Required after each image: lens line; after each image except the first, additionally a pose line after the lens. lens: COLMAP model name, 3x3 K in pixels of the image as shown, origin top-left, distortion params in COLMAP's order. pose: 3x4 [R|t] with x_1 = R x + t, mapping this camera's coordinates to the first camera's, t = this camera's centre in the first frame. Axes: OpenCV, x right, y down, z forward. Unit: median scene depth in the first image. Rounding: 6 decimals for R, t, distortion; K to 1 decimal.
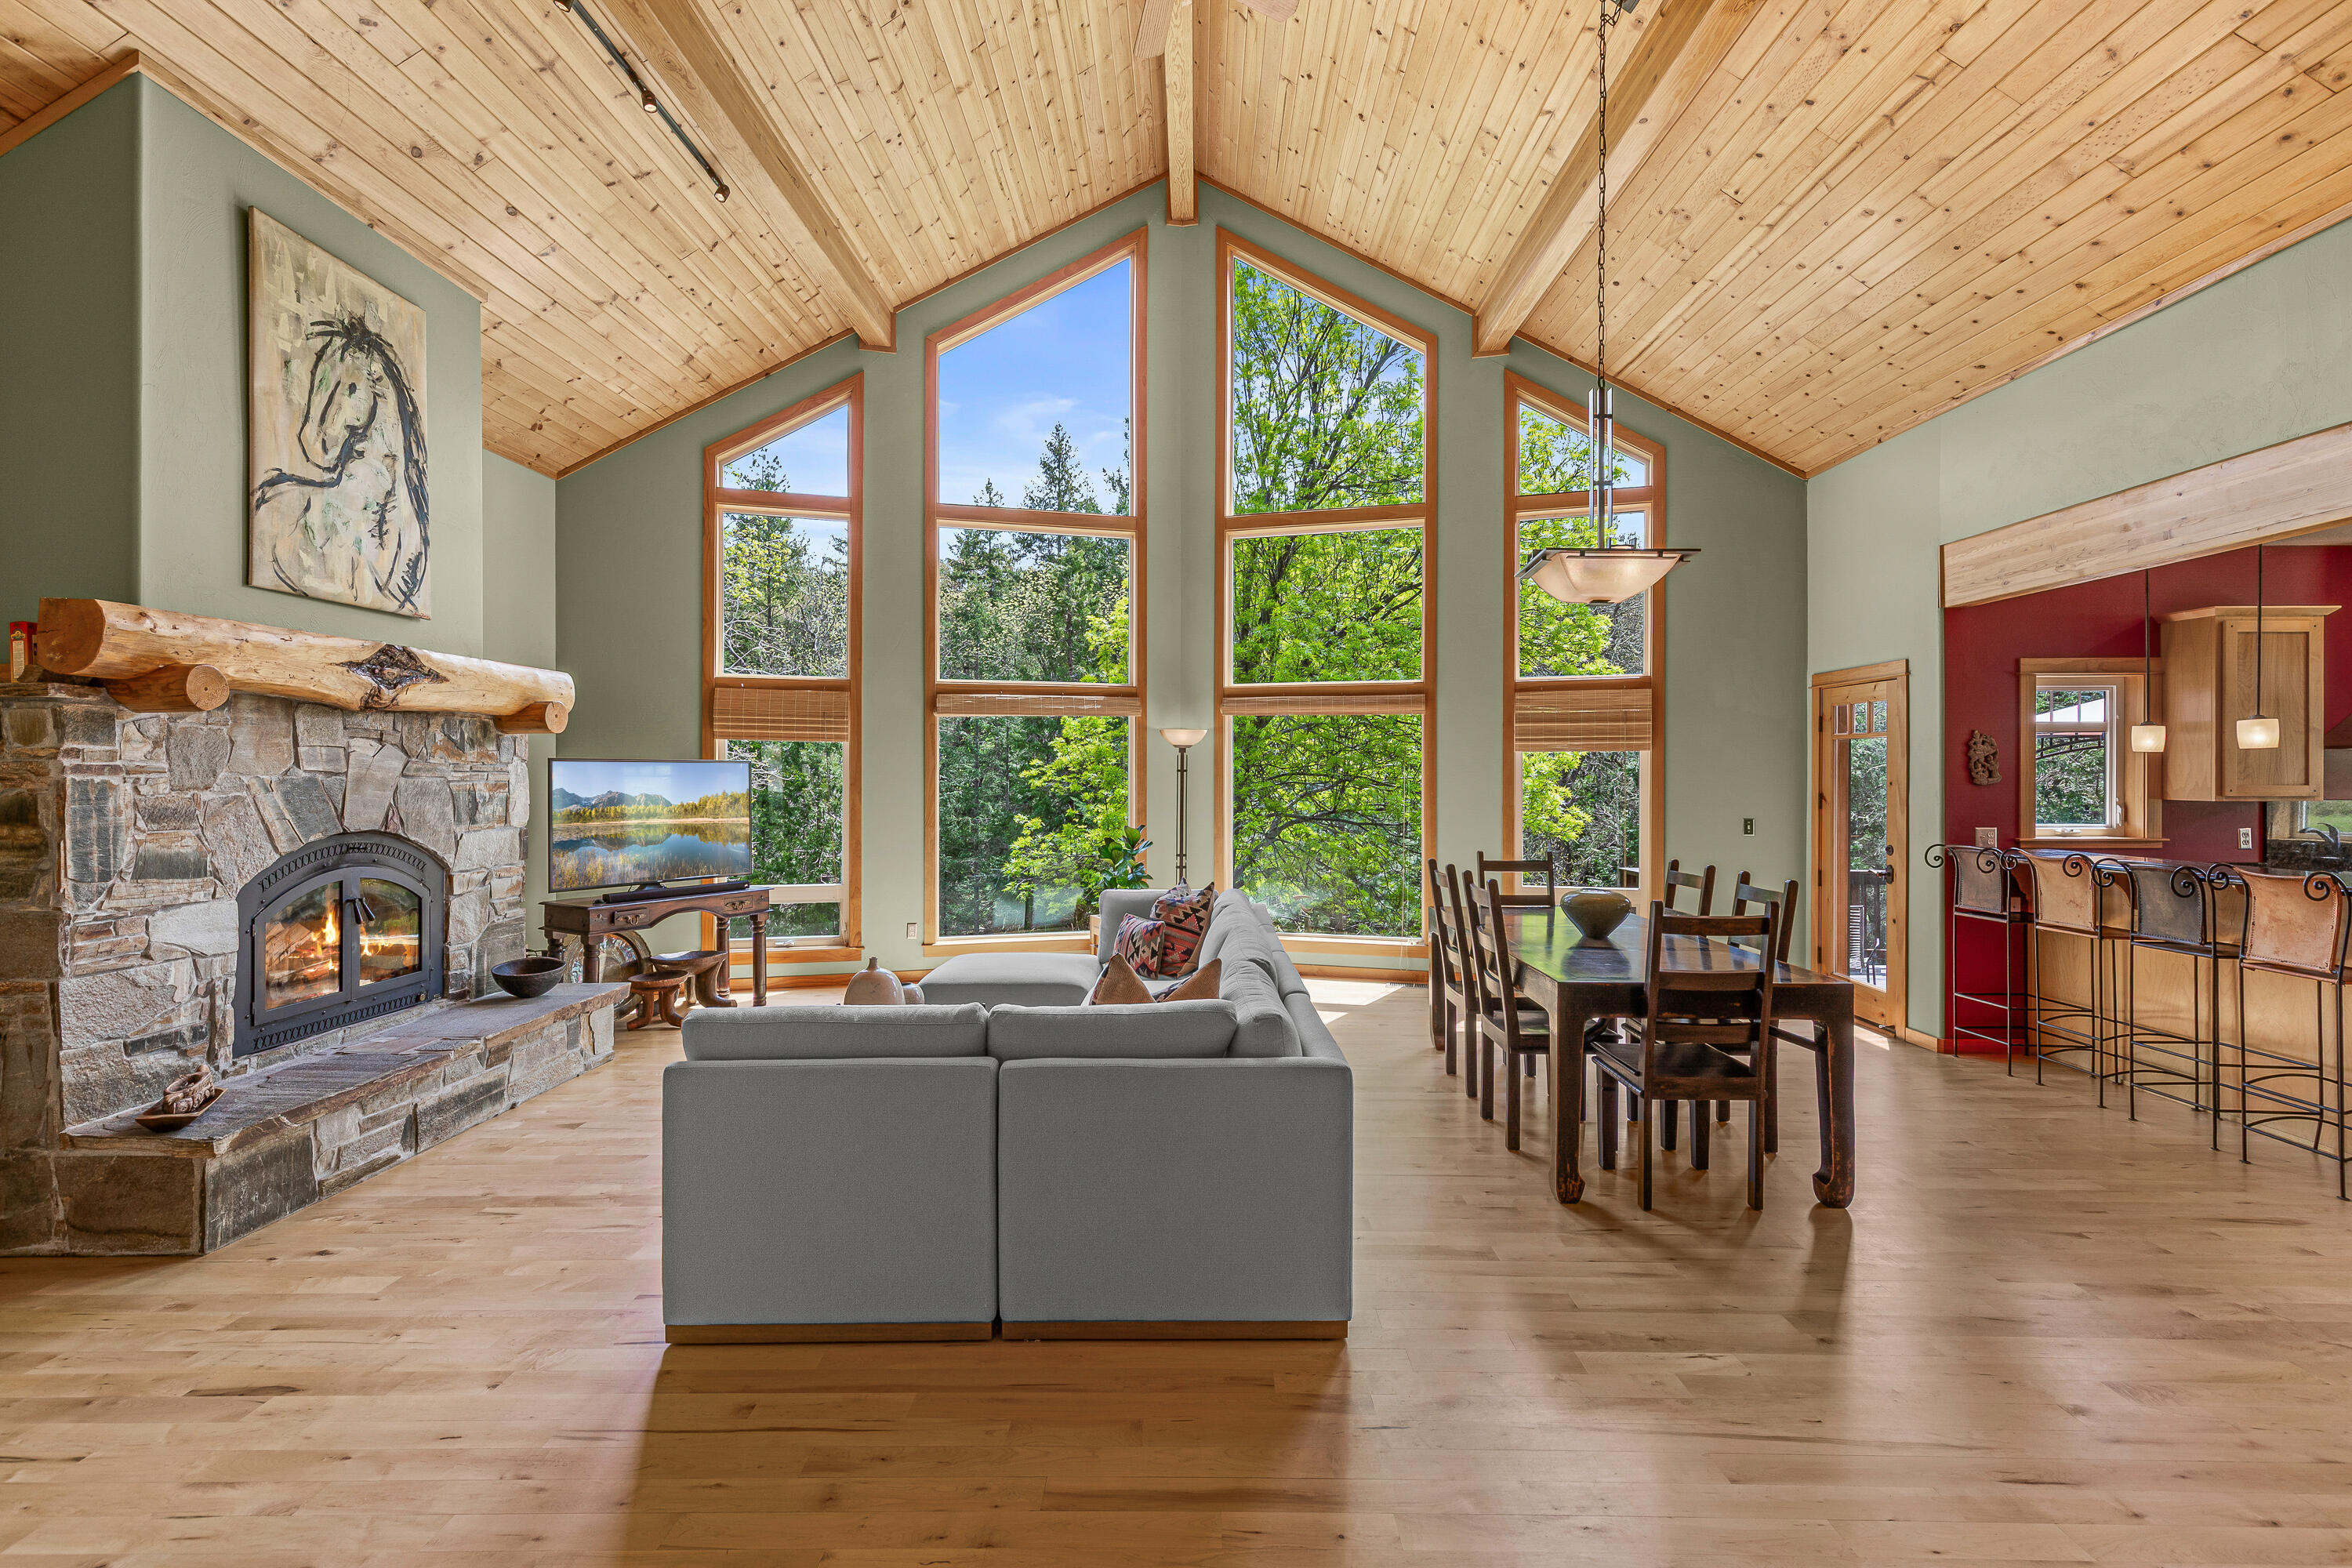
lens RADIAL K [[1080.4, 0, 1191.5], [0, 1080.4, 785.3], [0, 0, 1]] dist [0.004378, 0.000879]
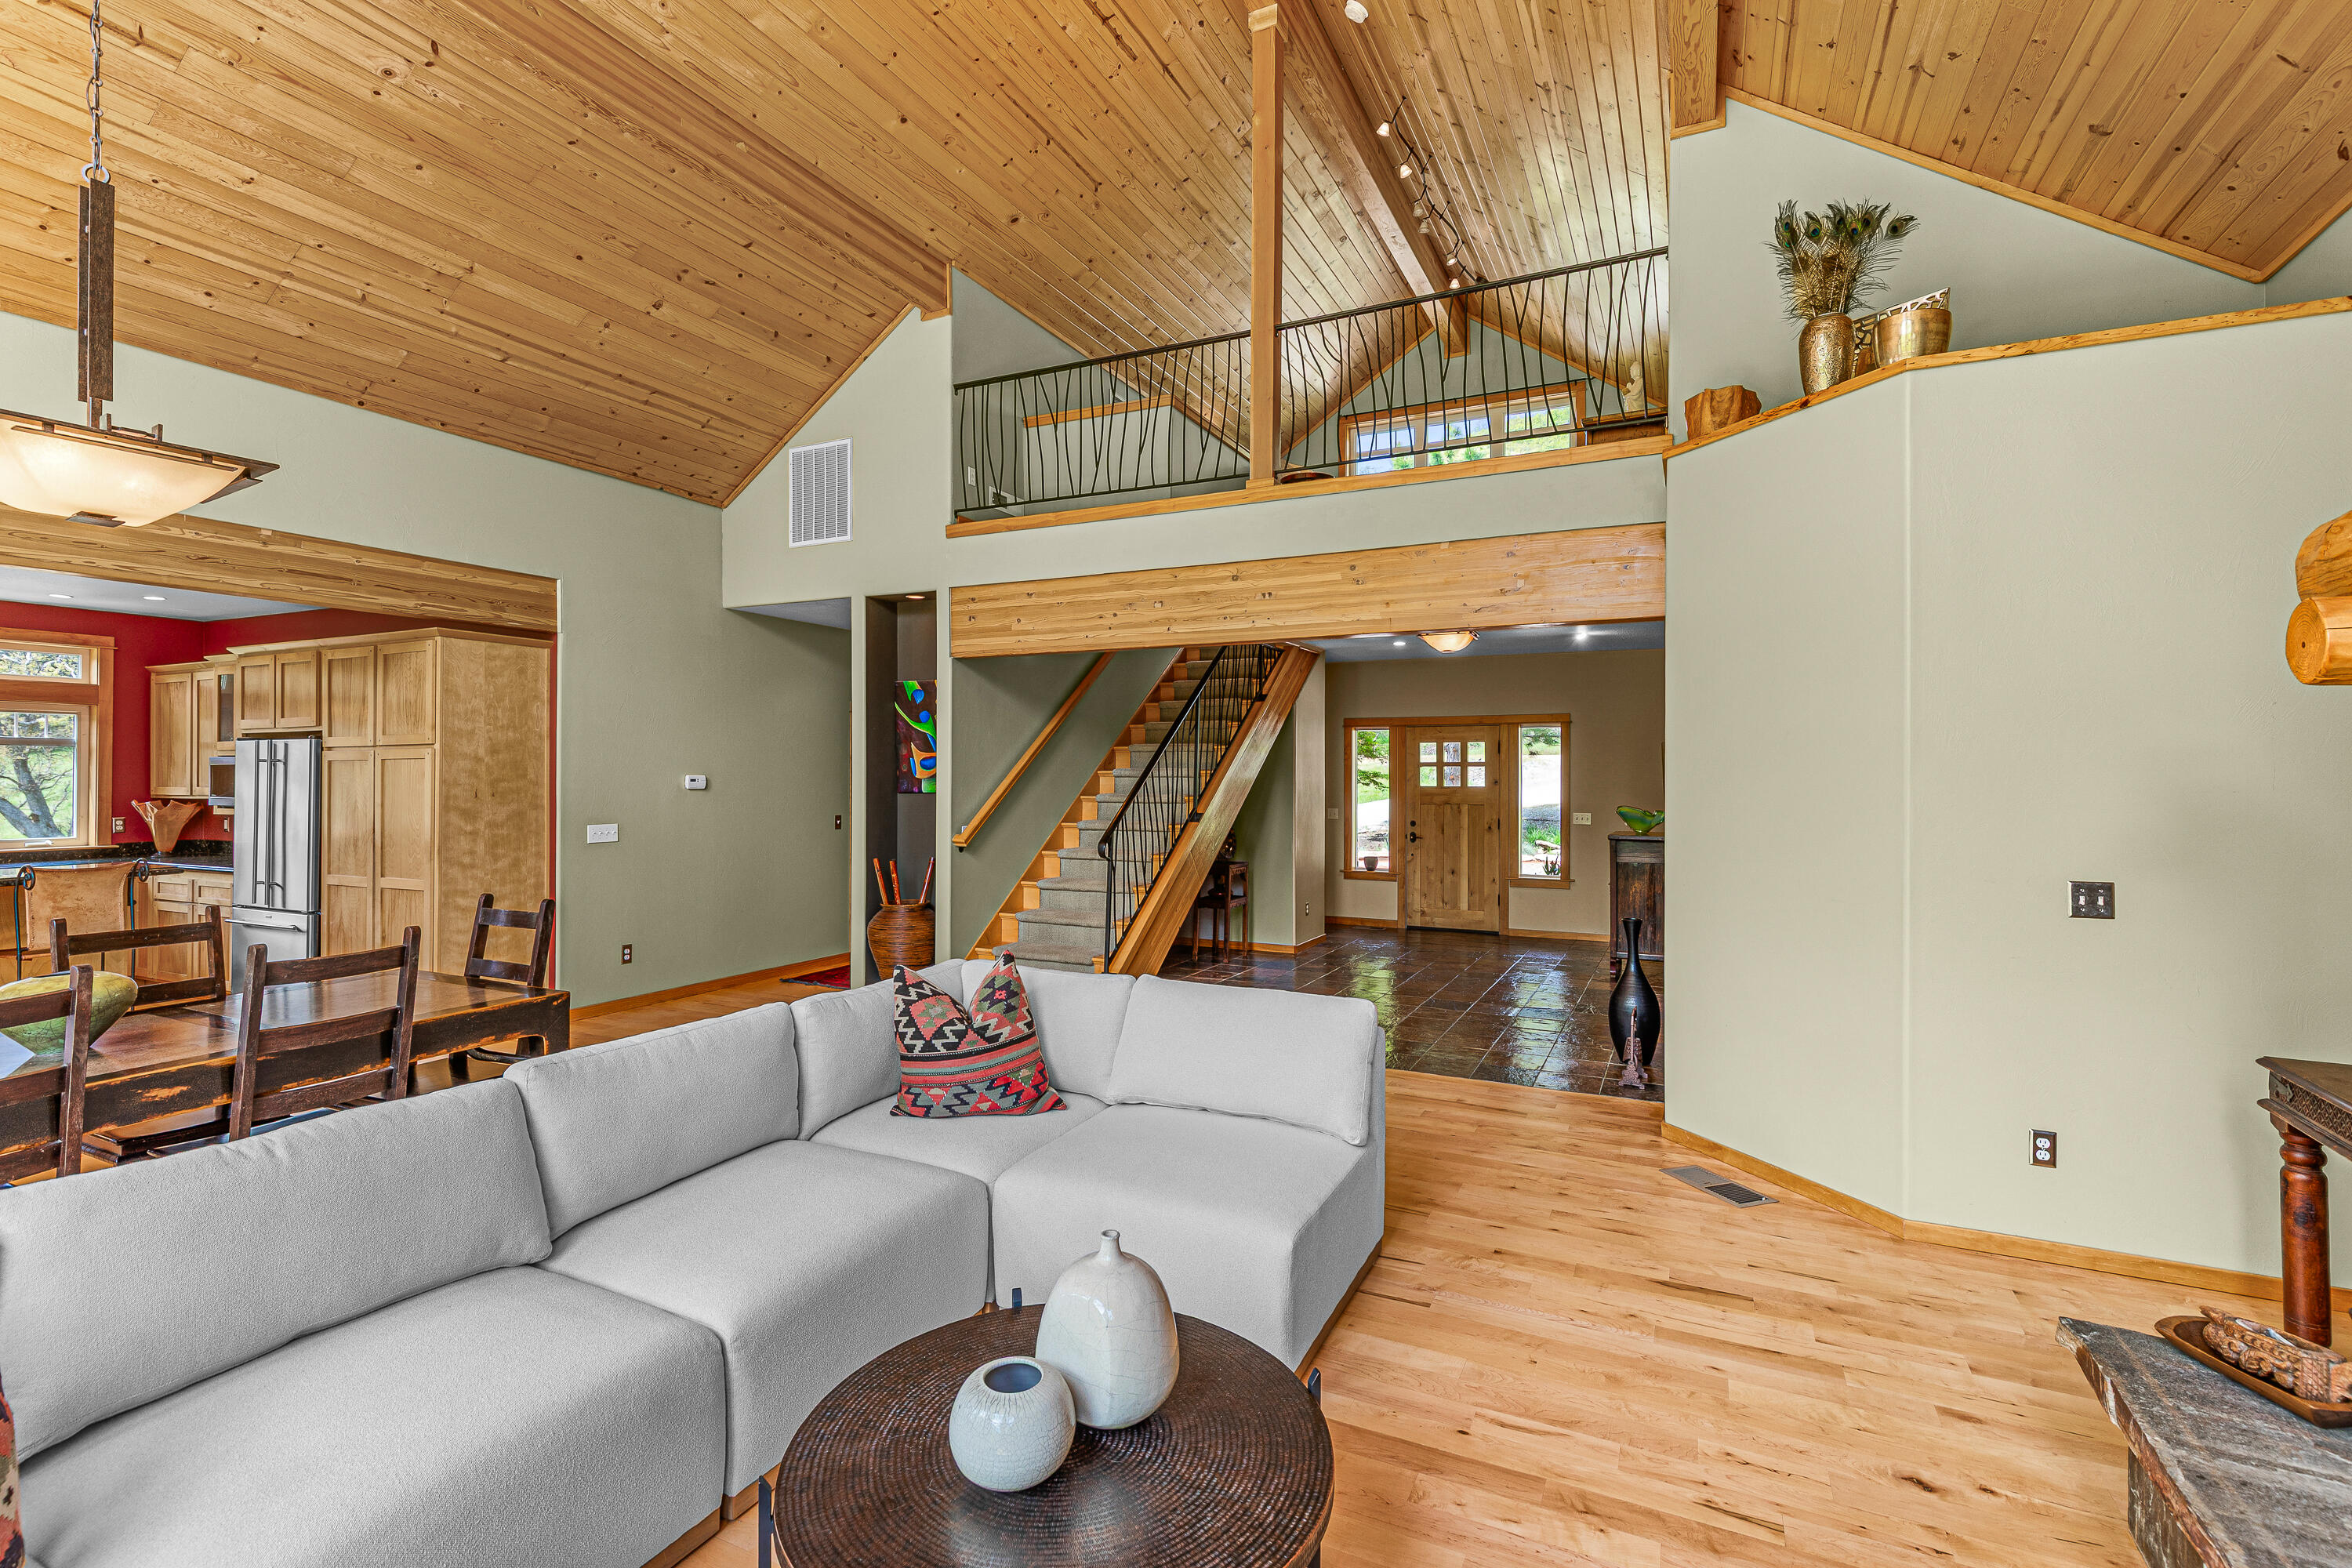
lens RADIAL K [[1080.4, 0, 1191.5], [0, 1080.4, 785.3], [0, 0, 1]] dist [0.004378, 0.000879]
pose [[-0.902410, -0.007339, 0.430816, -0.490178], [0.004002, 0.999669, 0.025411, -0.028516], [-0.430860, 0.024655, -0.902082, 1.318350]]
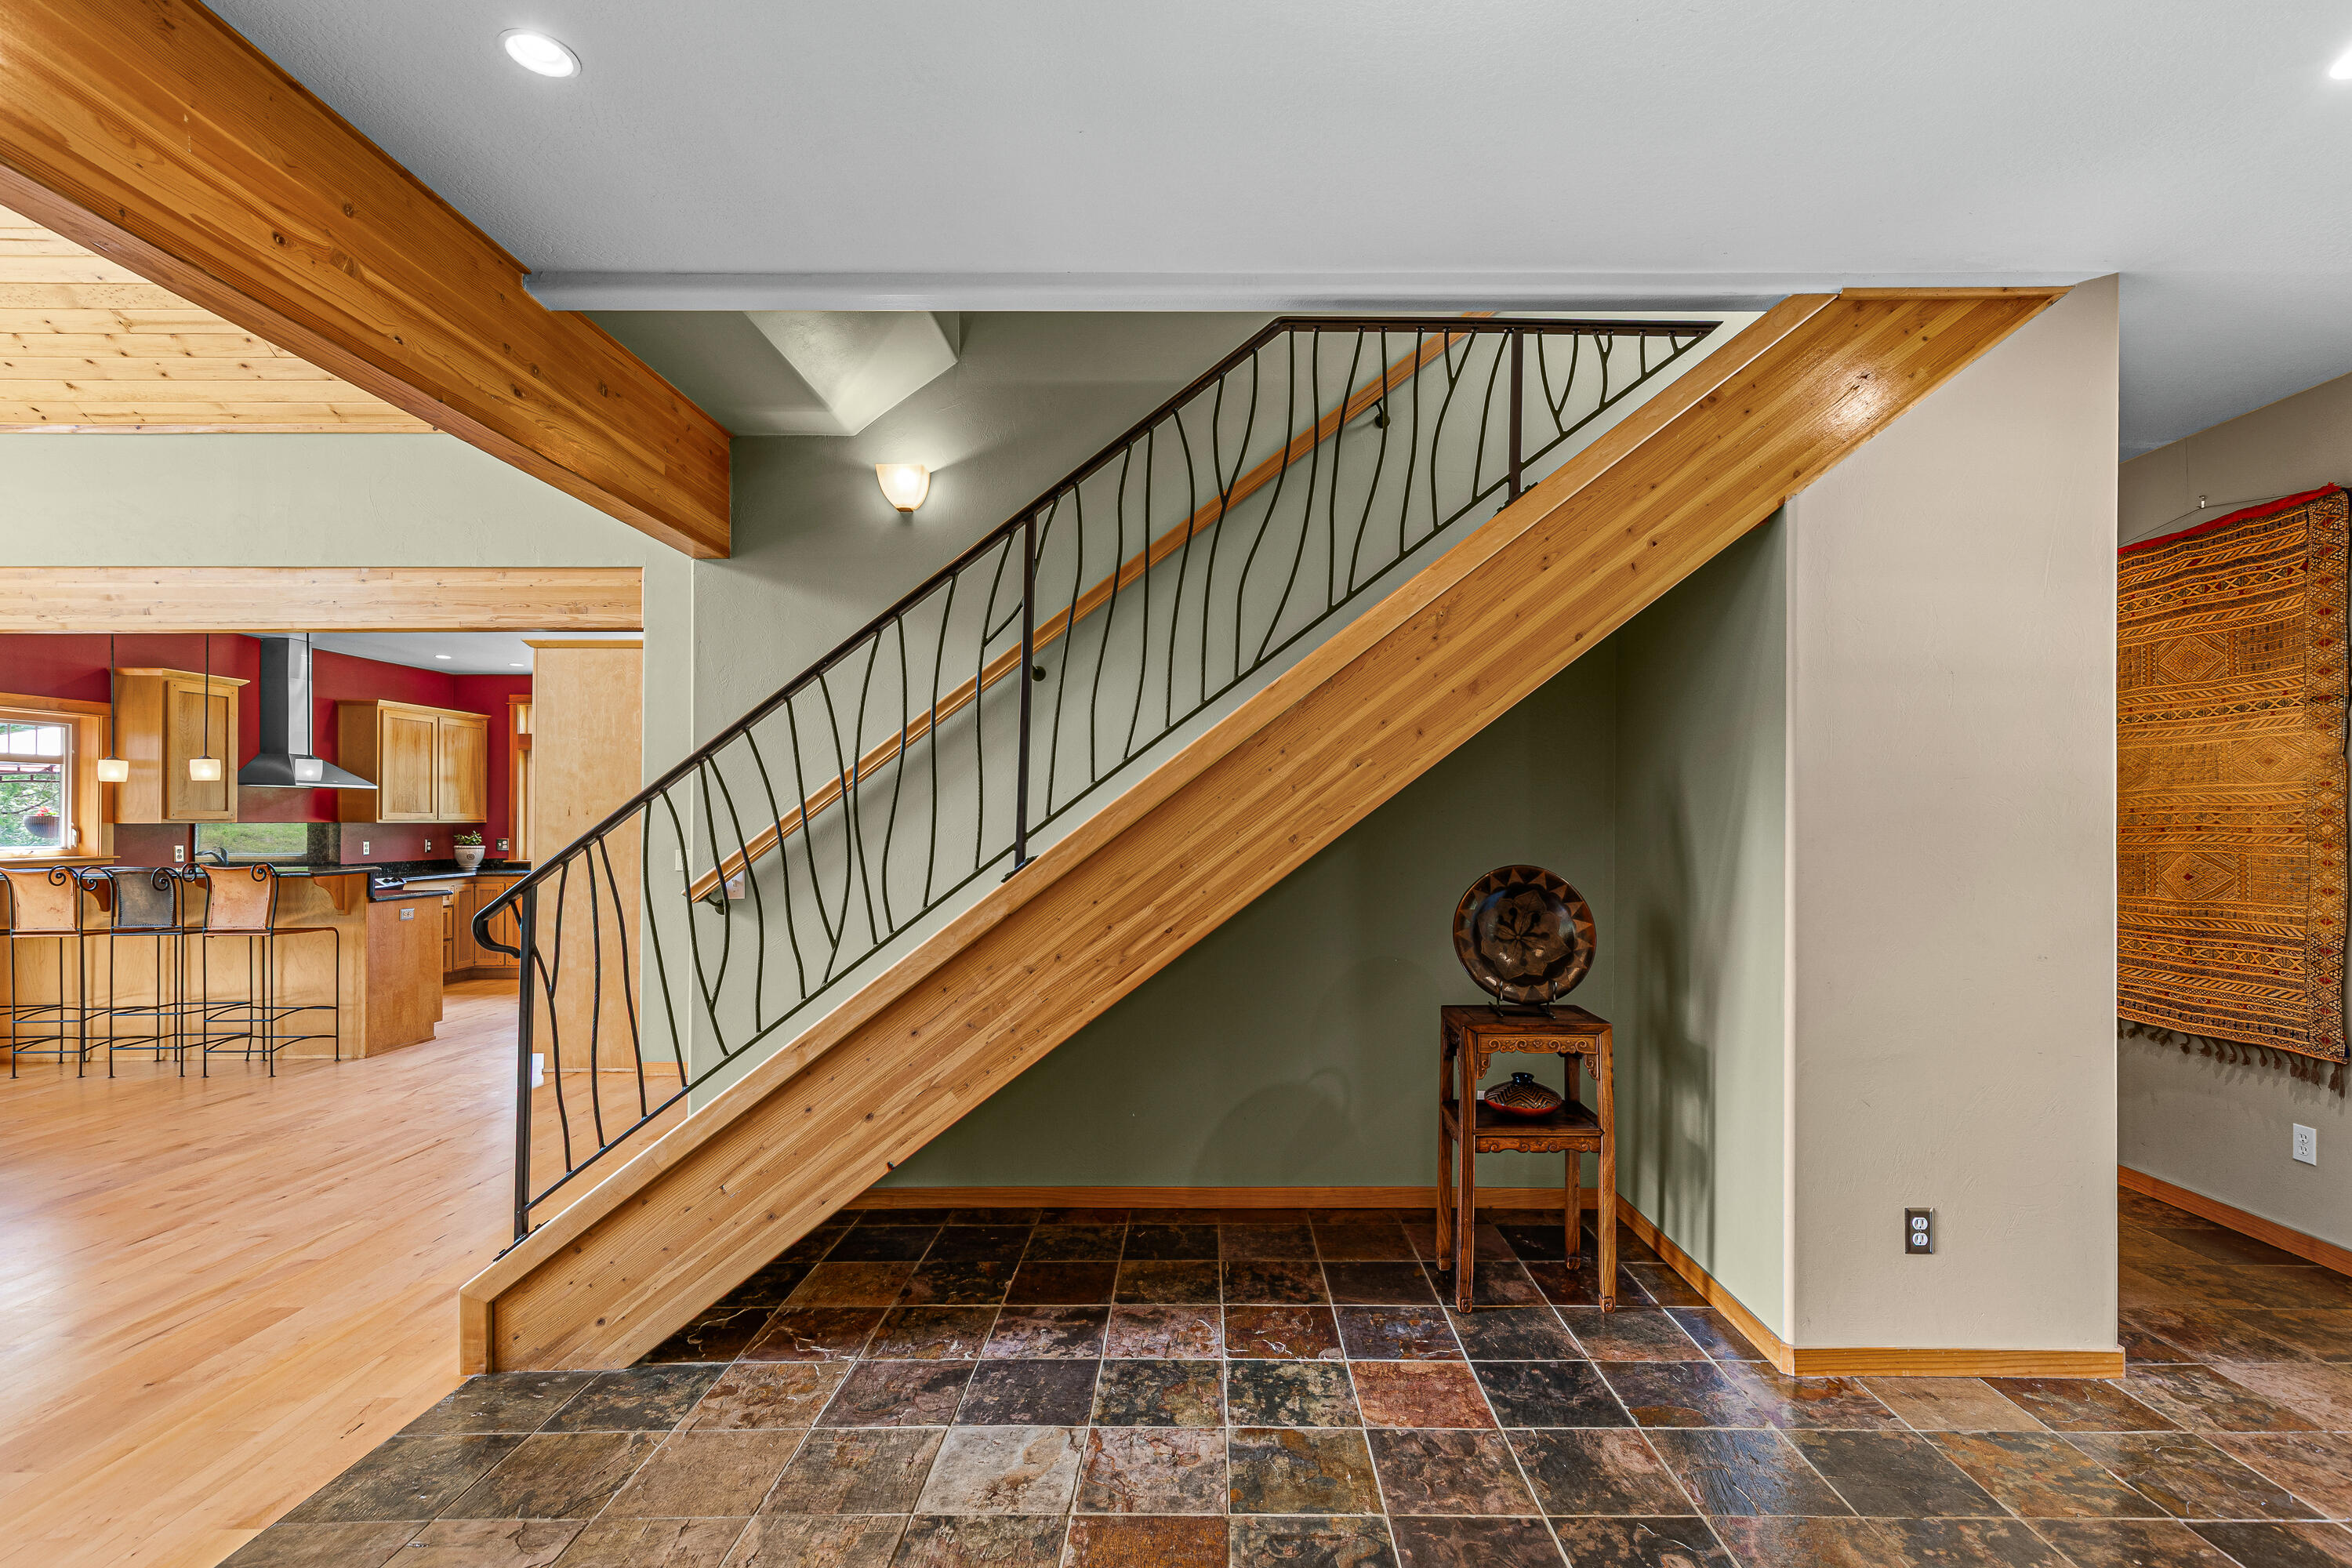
lens RADIAL K [[1080.4, 0, 1191.5], [0, 1080.4, 785.3], [0, 0, 1]] dist [0.004378, 0.000879]
pose [[0.004118, 0.030990, 0.999511, -0.353372], [0.013105, 0.999432, -0.031041, 0.029035], [-0.999906, 0.013226, 0.003709, -0.225700]]
